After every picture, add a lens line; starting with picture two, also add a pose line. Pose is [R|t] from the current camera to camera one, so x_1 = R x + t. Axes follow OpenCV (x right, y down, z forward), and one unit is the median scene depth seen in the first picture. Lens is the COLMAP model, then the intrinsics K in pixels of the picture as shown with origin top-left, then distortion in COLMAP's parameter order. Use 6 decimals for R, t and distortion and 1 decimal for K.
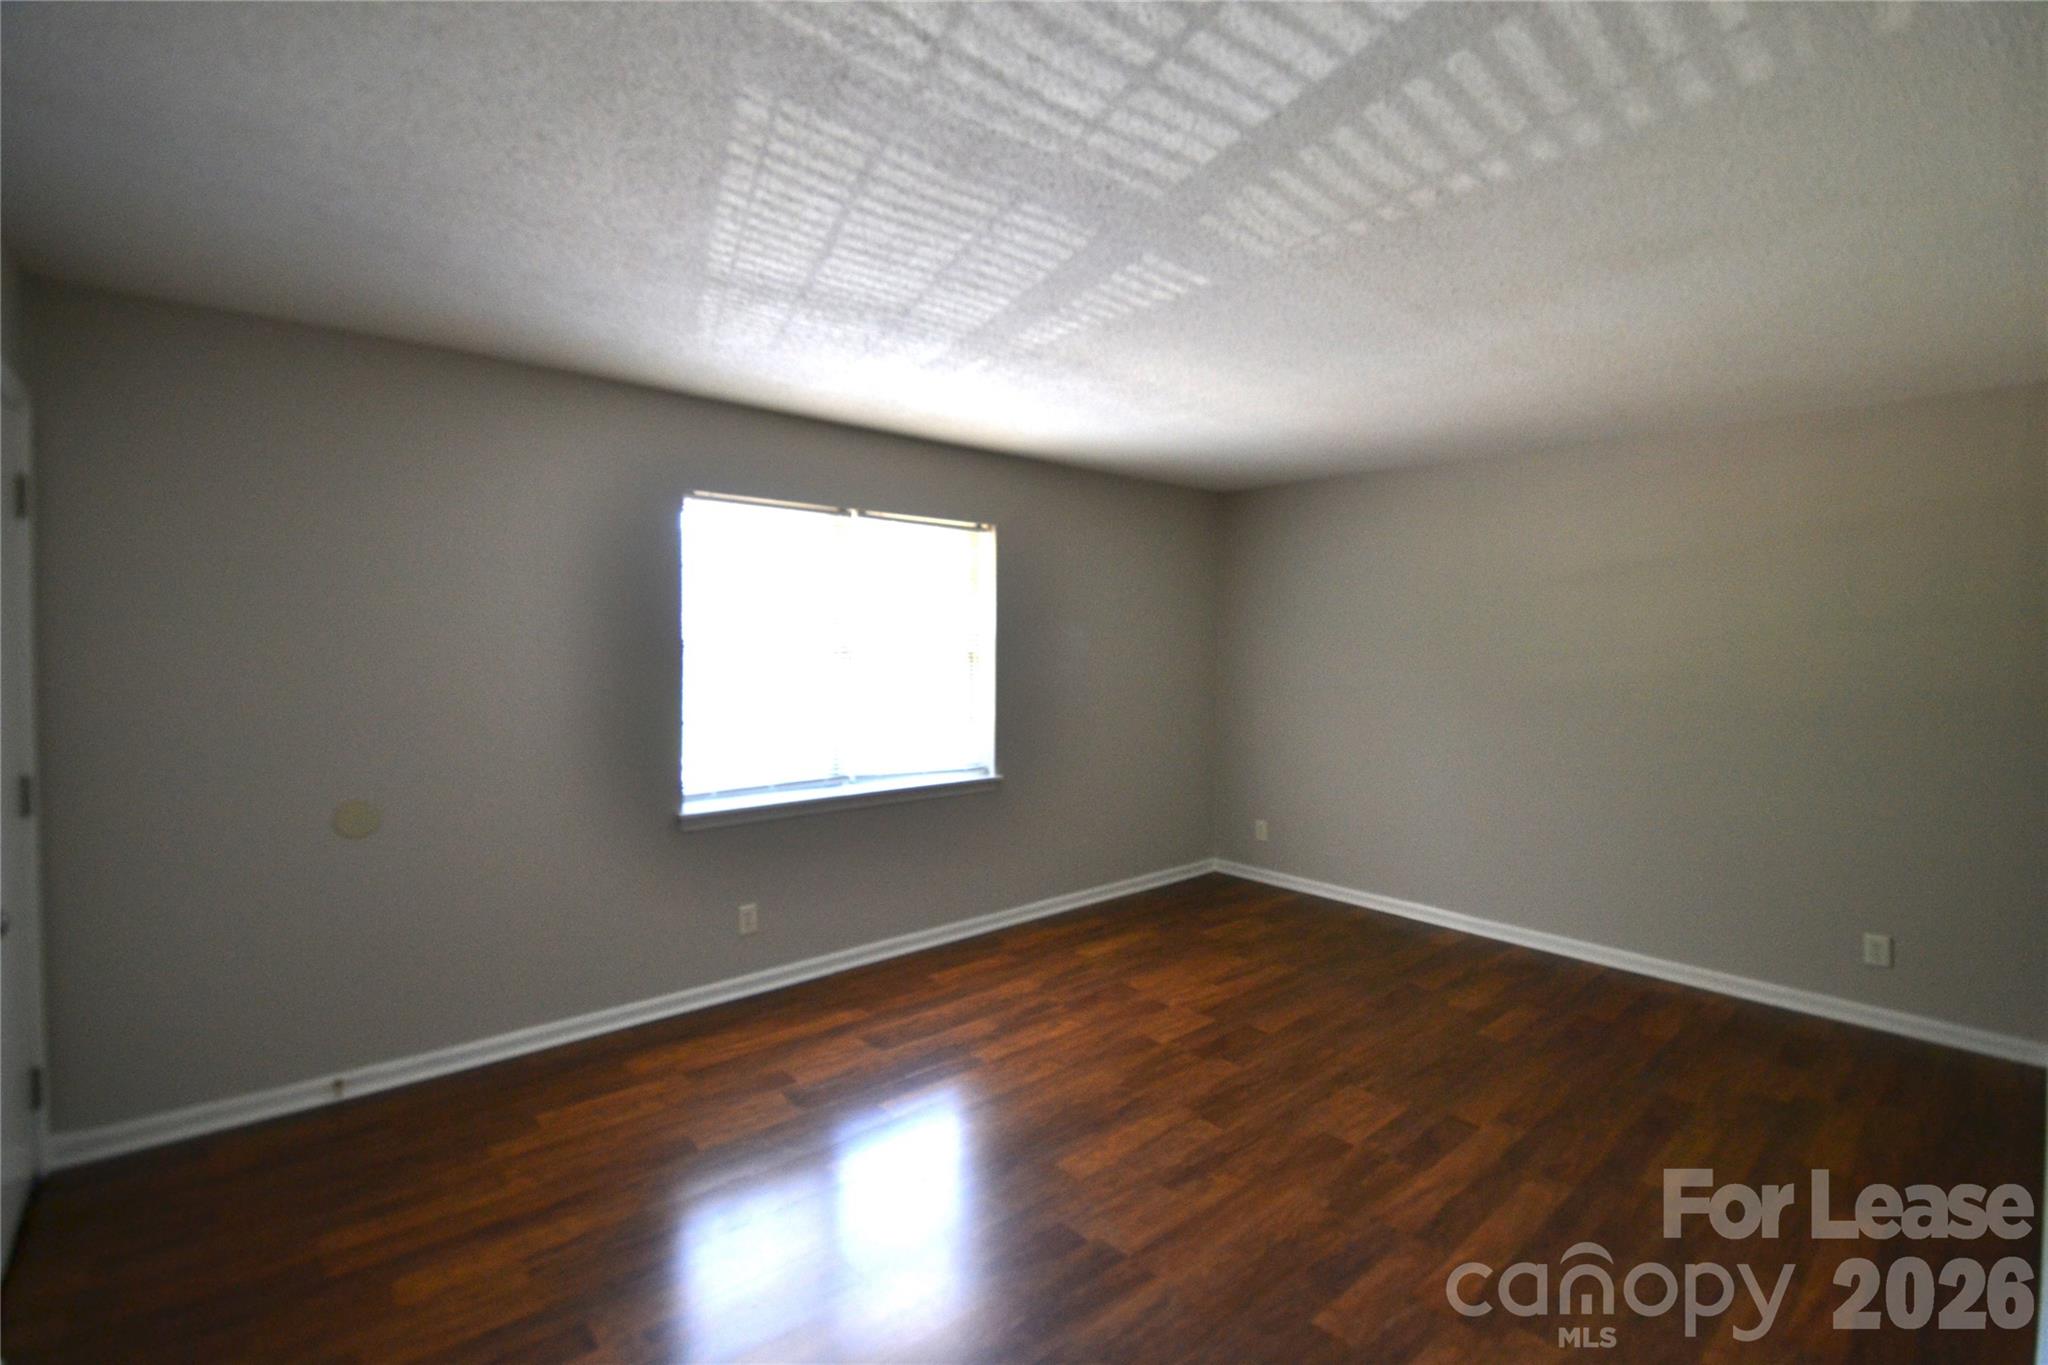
lens RADIAL K [[914.5, 0, 1030.6], [0, 914.5, 674.1], [0, 0, 1]] dist [0.010232, -0.018166]
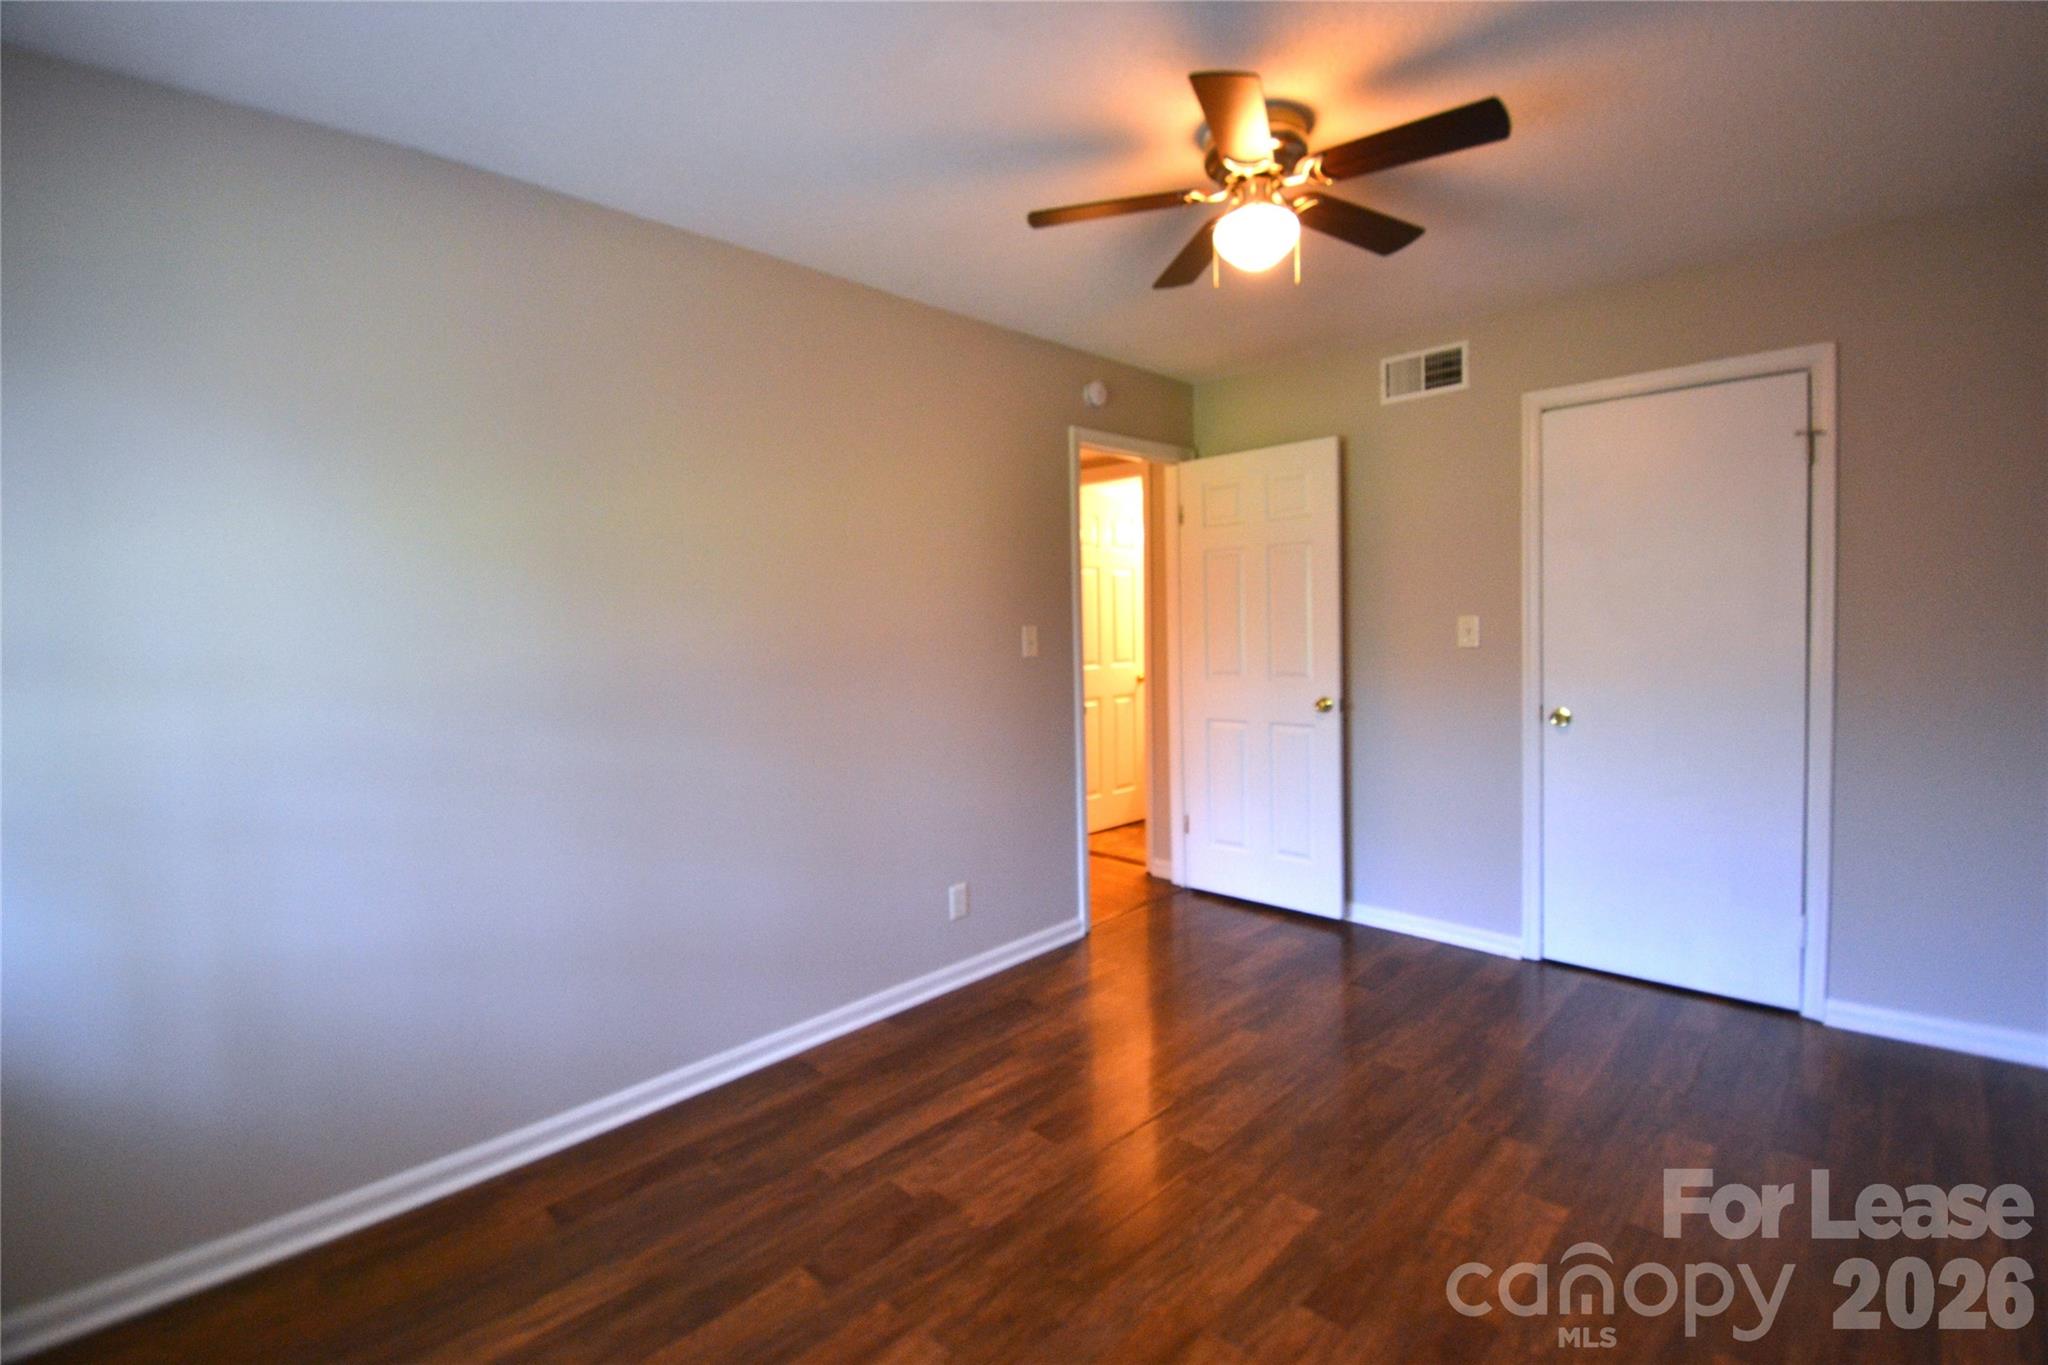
lens RADIAL K [[914.5, 0, 1022.7], [0, 914.5, 672.8], [0, 0, 1]] dist [0.010232, -0.018166]
pose [[-0.997490, 0.028095, -0.064996, 0.401499], [0.021832, 0.995225, 0.095131, -0.009866], [0.067358, 0.093473, -0.993341, 1.817710]]
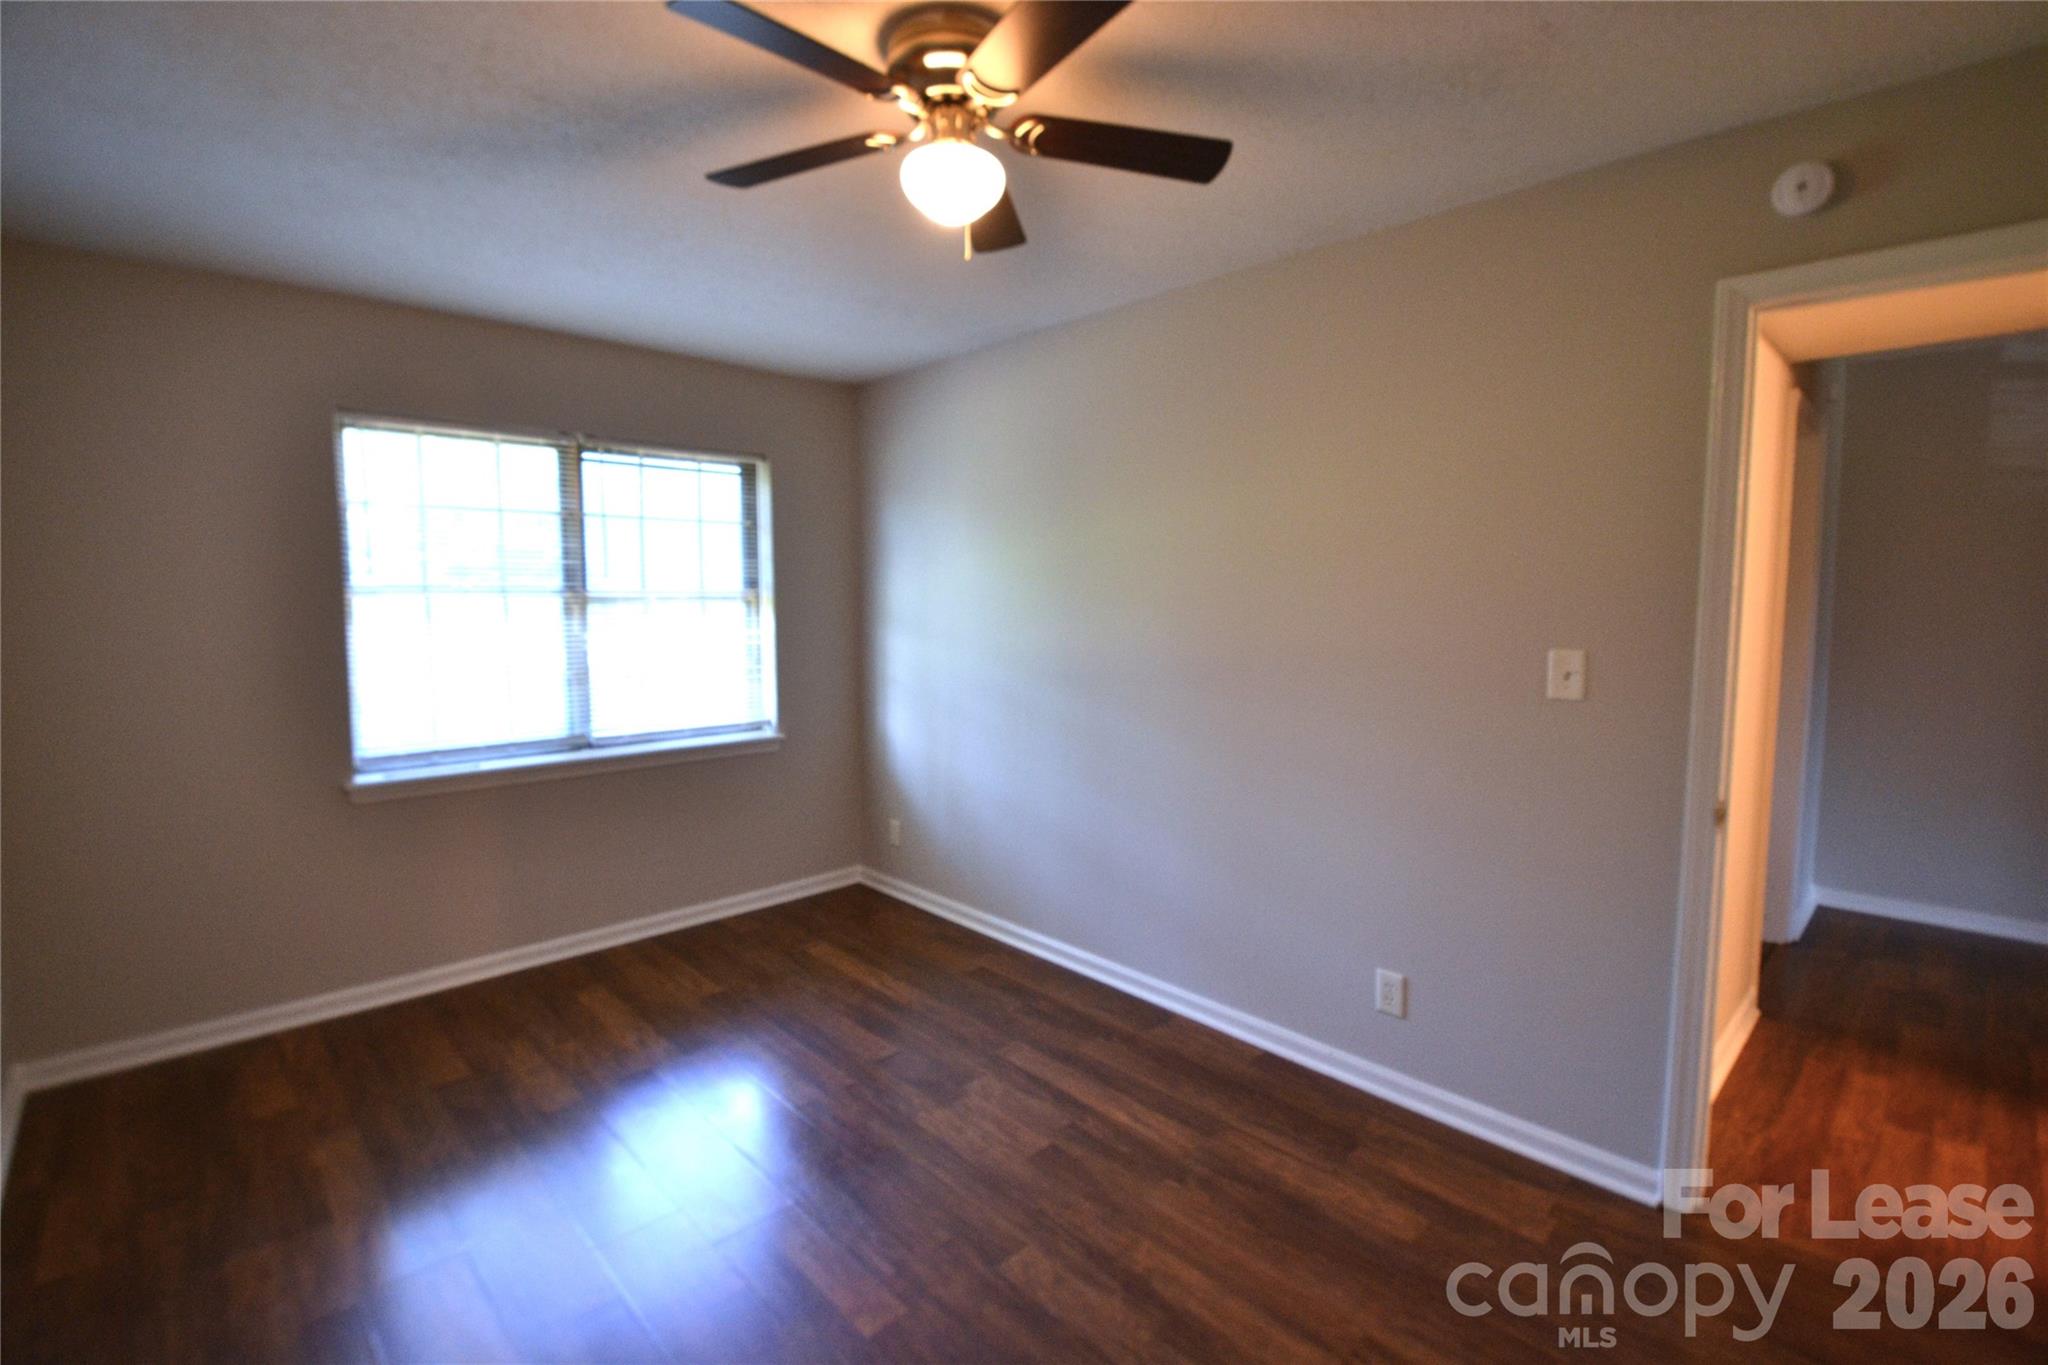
lens RADIAL K [[914.5, 0, 1021.8], [0, 914.5, 669.5], [0, 0, 1]] dist [0.010232, -0.018166]
pose [[-0.034222, -0.092518, 0.995123, -0.485781], [0.039514, 0.994802, 0.093847, -0.029542], [-0.998633, 0.042533, -0.030388, 1.024948]]
